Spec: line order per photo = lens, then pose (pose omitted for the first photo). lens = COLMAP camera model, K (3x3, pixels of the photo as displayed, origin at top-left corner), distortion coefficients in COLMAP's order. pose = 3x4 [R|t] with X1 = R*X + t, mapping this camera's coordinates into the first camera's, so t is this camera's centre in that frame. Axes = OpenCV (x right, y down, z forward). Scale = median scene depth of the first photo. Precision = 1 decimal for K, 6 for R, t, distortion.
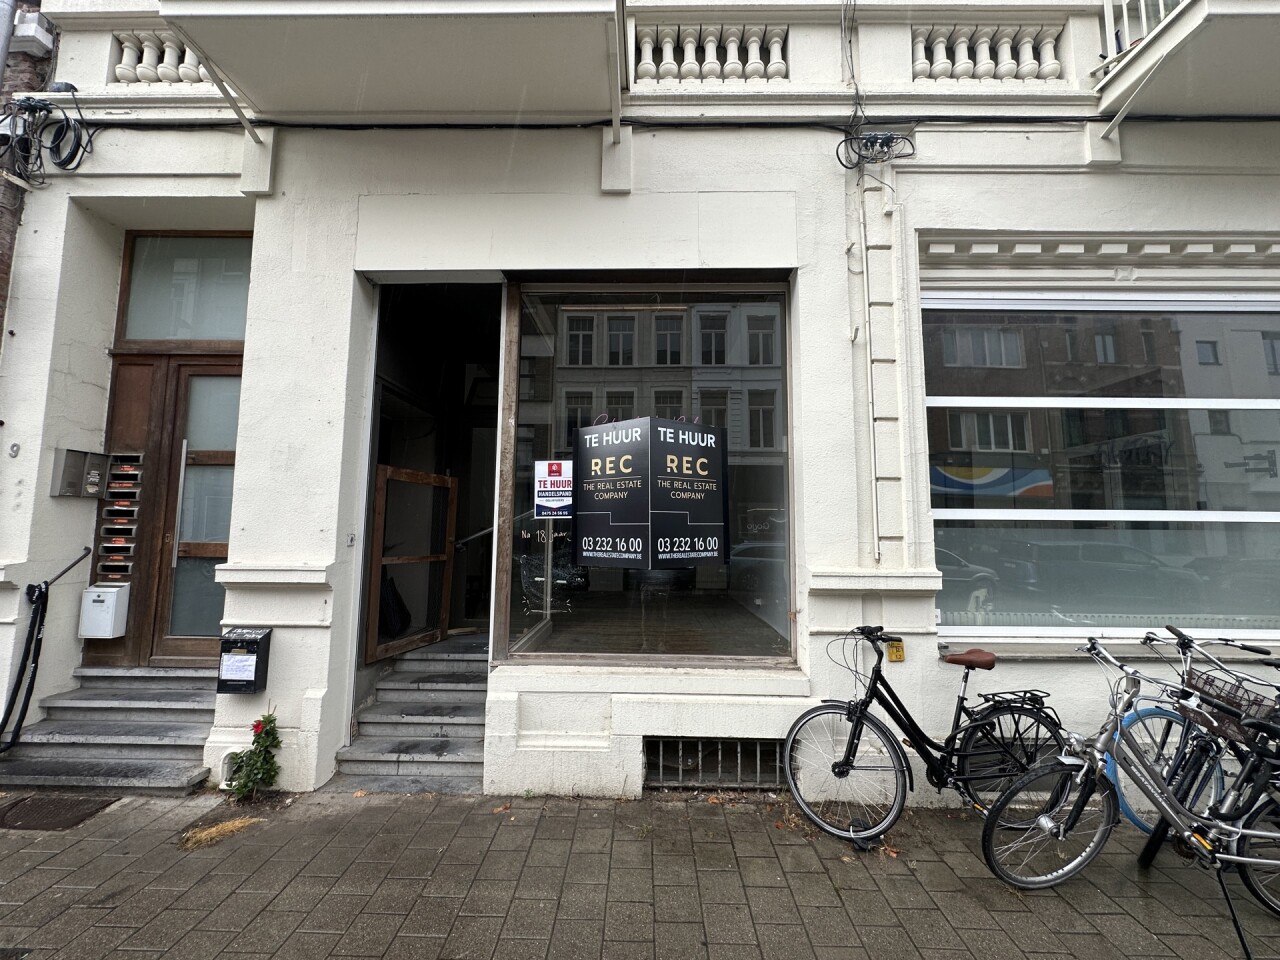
lens RADIAL K [[511.7, 0, 640.6], [0, 511.7, 489.8], [0, 0, 1]] dist [-0.004234, 0.000816]
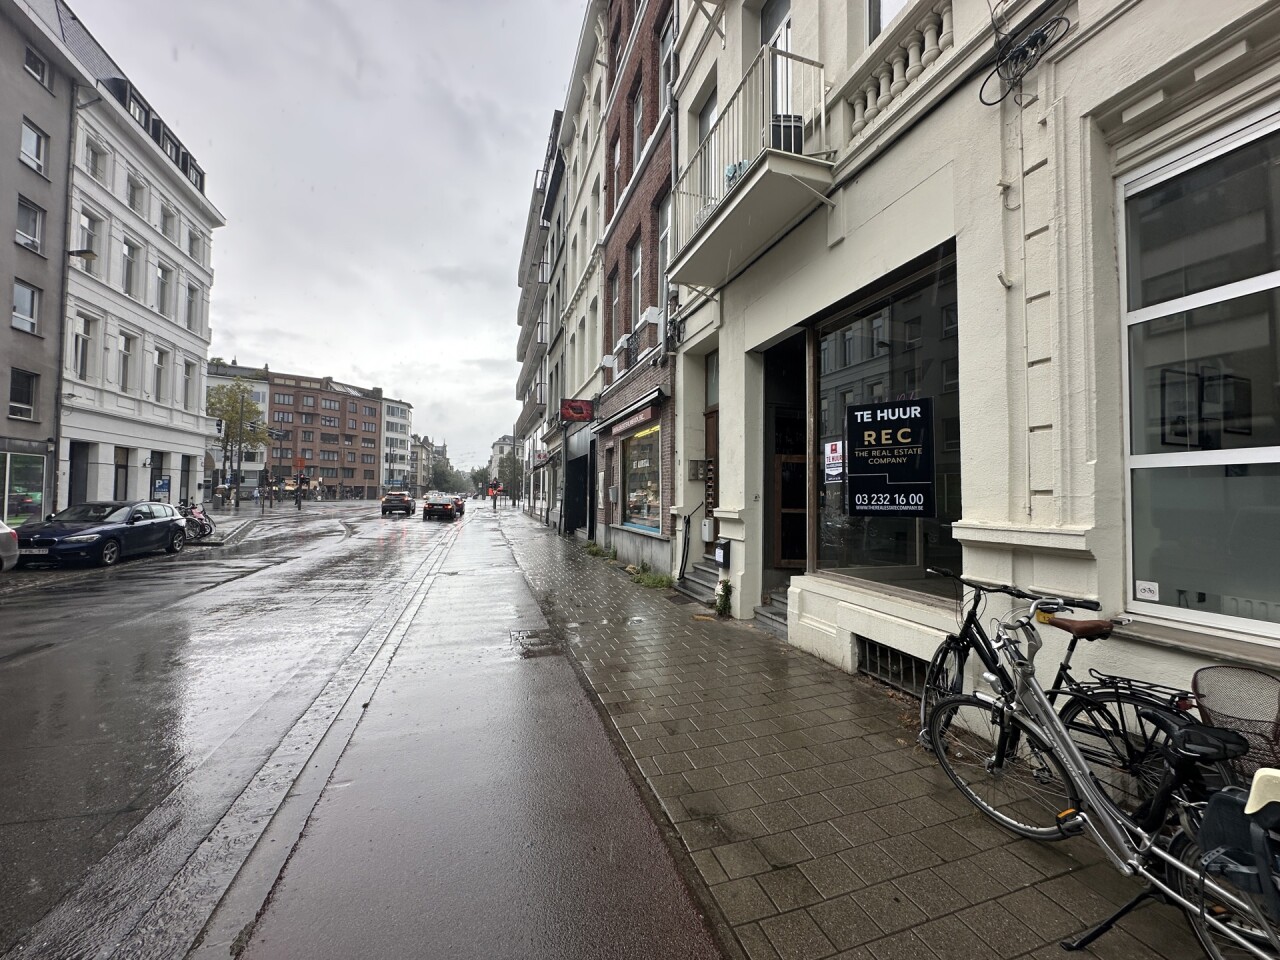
lens RADIAL K [[511.7, 0, 639.8], [0, 511.7, 480.3], [0, 0, 1]] dist [-0.004234, 0.000816]
pose [[0.310018, -0.036665, -0.950023, 1.077544], [0.087755, 0.996094, -0.009806, 0.017304], [0.946672, -0.080330, 0.312025, 0.023660]]
